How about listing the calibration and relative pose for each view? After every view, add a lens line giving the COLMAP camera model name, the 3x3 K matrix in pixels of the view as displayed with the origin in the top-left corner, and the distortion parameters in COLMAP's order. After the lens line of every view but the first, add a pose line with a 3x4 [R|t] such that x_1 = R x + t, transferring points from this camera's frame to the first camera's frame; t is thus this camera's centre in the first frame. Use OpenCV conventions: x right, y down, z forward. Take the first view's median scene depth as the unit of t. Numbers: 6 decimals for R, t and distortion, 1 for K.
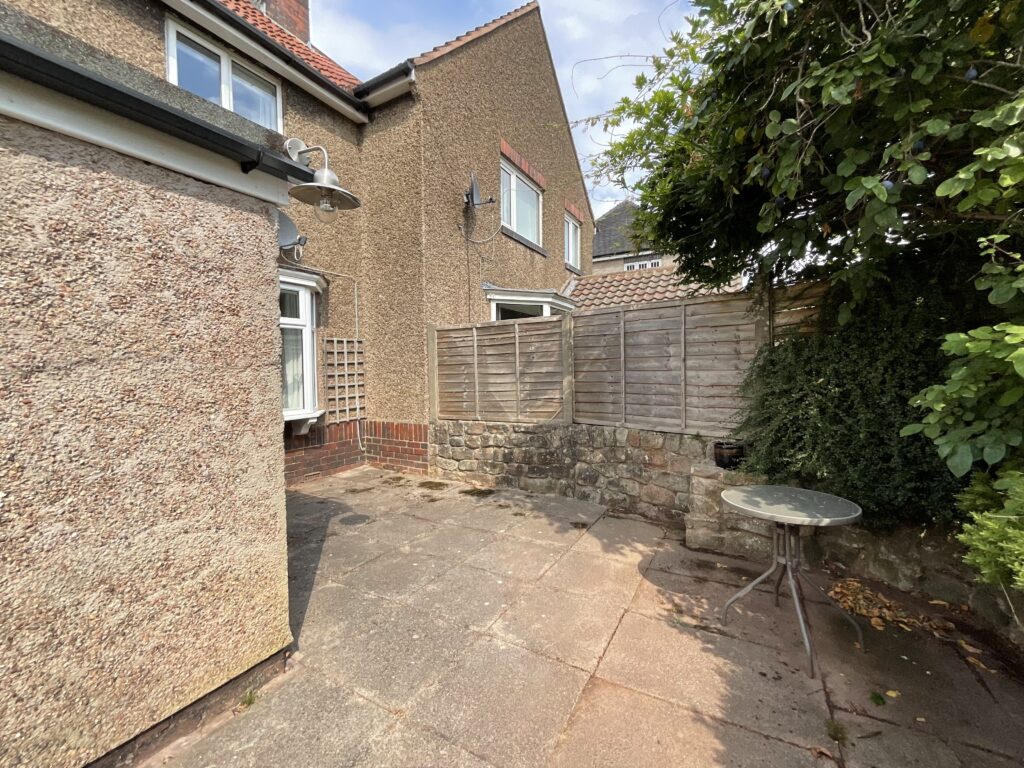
lens RADIAL K [[416.6, 0, 511.2], [0, 416.6, 382.9], [0, 0, 1]] dist [0.000044, -0.000097]
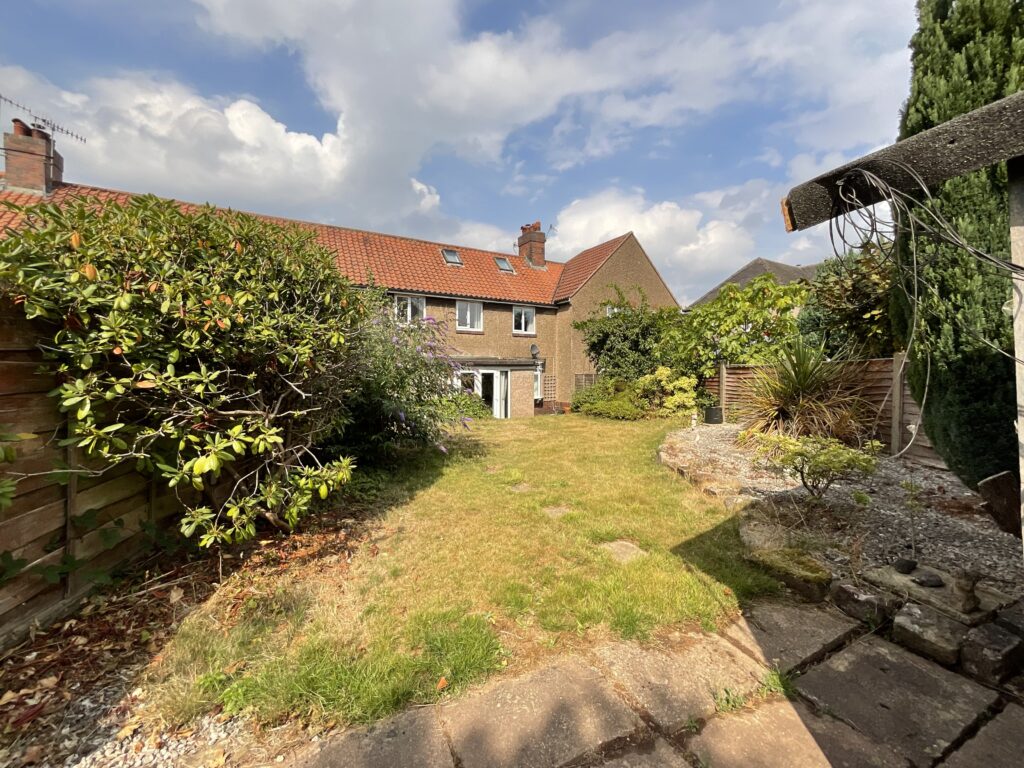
lens RADIAL K [[416.6, 0, 511.2], [0, 416.6, 382.9], [0, 0, 1]] dist [0.000044, -0.000097]
pose [[0.856218, 0.027107, -0.515904, 1.128691], [-0.027620, 0.999596, 0.006681, -0.068034], [0.515876, 0.008529, 0.856621, -2.151620]]
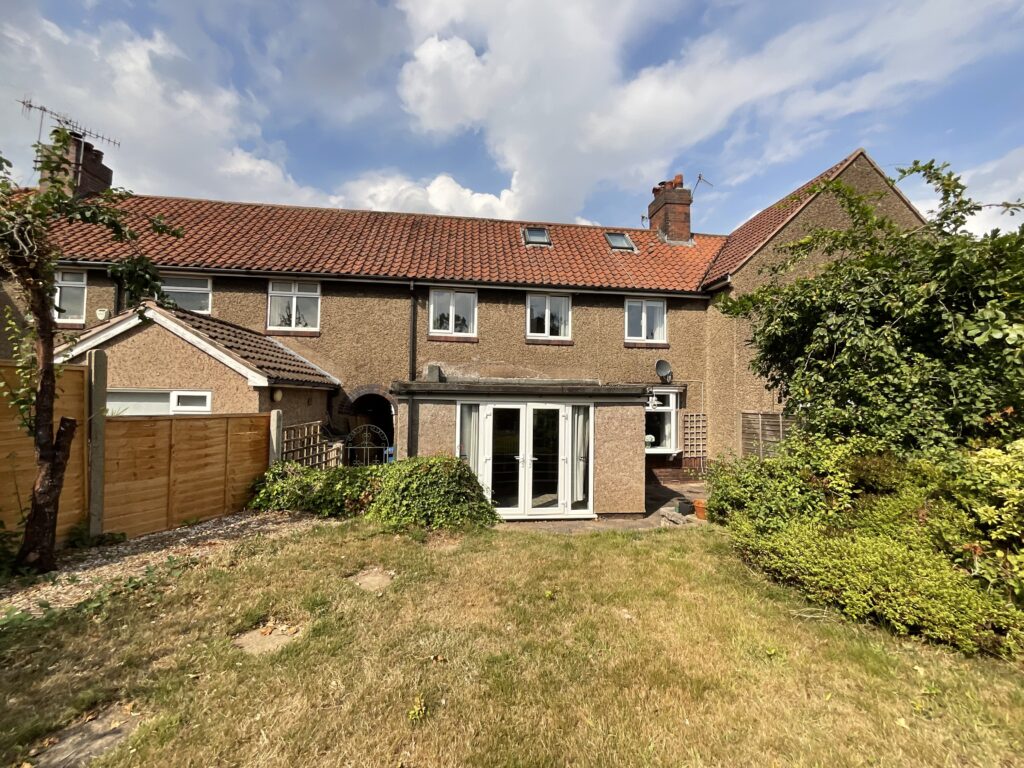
lens RADIAL K [[416.6, 0, 511.2], [0, 416.6, 382.9], [0, 0, 1]] dist [0.000044, -0.000097]
pose [[0.591970, -0.011798, -0.805874, 0.701499], [-0.046480, 0.997729, -0.048749, -0.124454], [0.804619, 0.066315, 0.590077, -0.890874]]
